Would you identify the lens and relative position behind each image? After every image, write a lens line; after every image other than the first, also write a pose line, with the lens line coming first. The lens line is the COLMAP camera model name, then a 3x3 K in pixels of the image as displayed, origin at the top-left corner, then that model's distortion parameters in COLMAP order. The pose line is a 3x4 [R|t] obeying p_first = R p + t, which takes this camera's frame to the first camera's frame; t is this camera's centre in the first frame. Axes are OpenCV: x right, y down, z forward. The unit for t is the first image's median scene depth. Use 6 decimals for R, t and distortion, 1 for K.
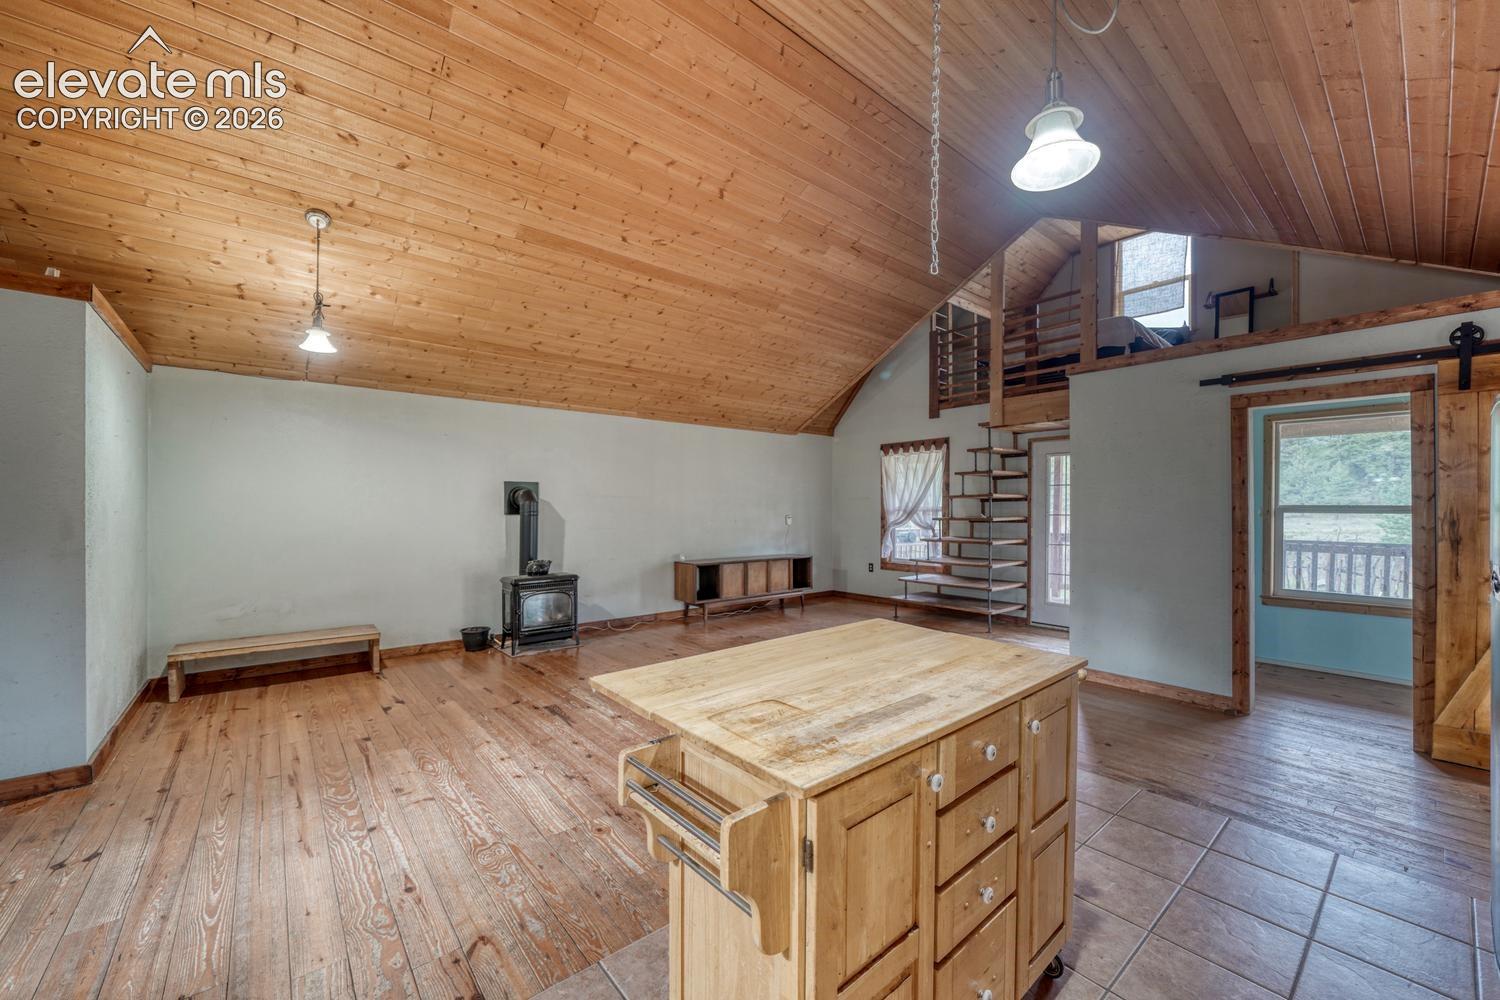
lens RADIAL K [[577.0, 0, 787.7], [0, 577.0, 511.1], [0, 0, 1]] dist [-0.012094, -0.000148]
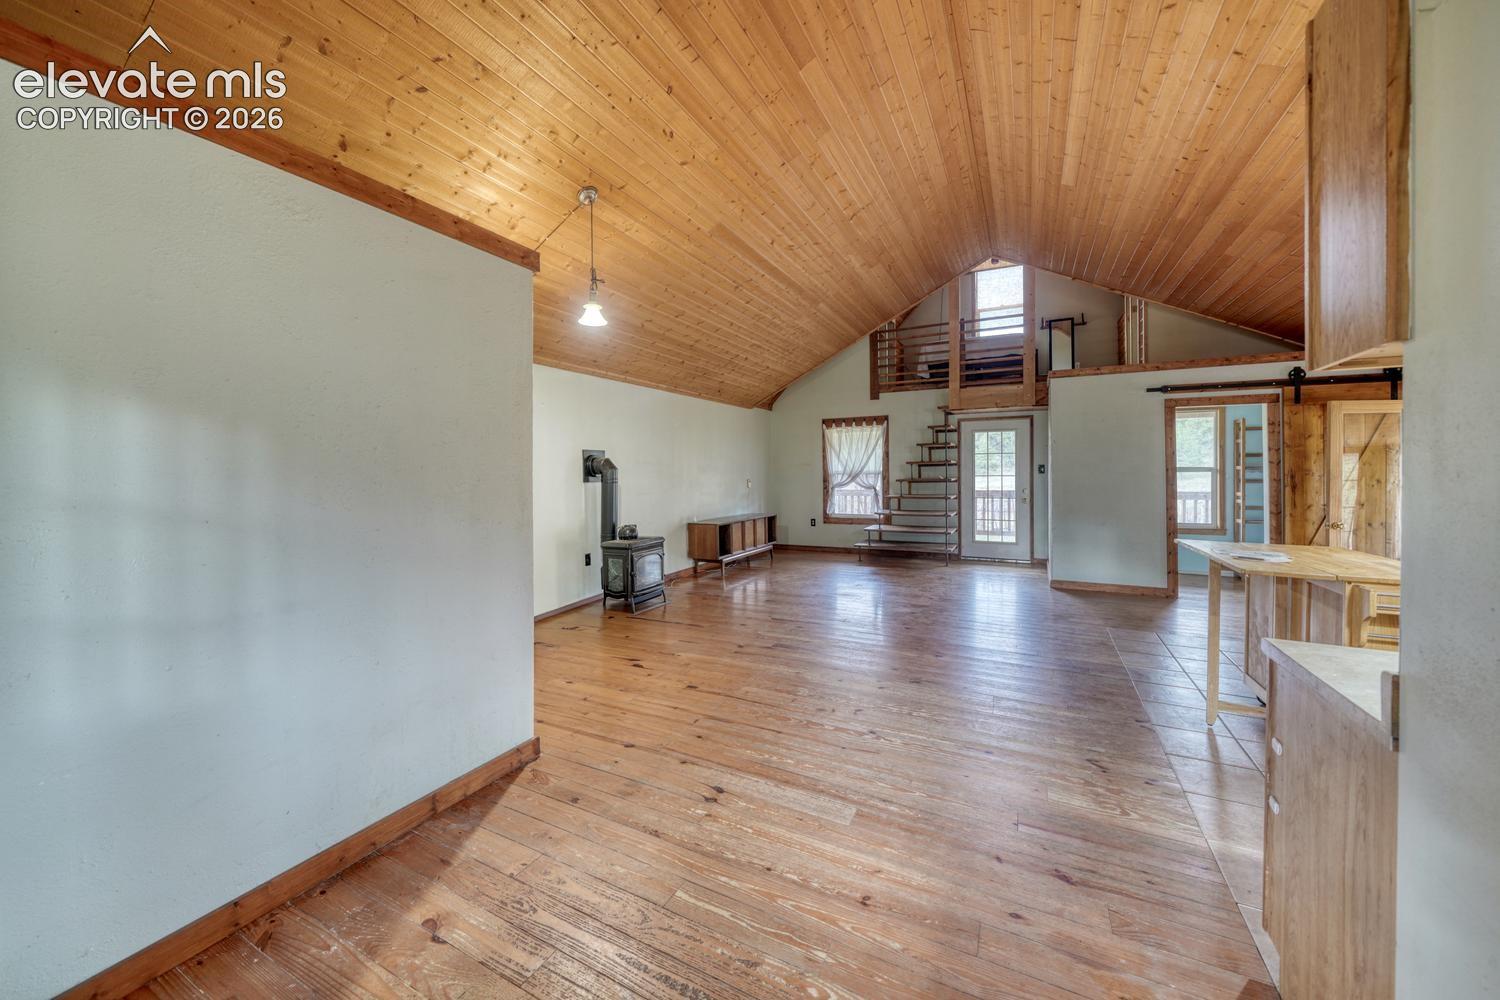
lens RADIAL K [[577.0, 0, 712.0], [0, 577.0, 471.3], [0, 0, 1]] dist [-0.012094, -0.000148]
pose [[0.932426, -0.008907, 0.361252, -0.536745], [0.011459, 0.999922, -0.004924, -0.004601], [-0.361180, 0.008731, 0.932455, -0.024238]]
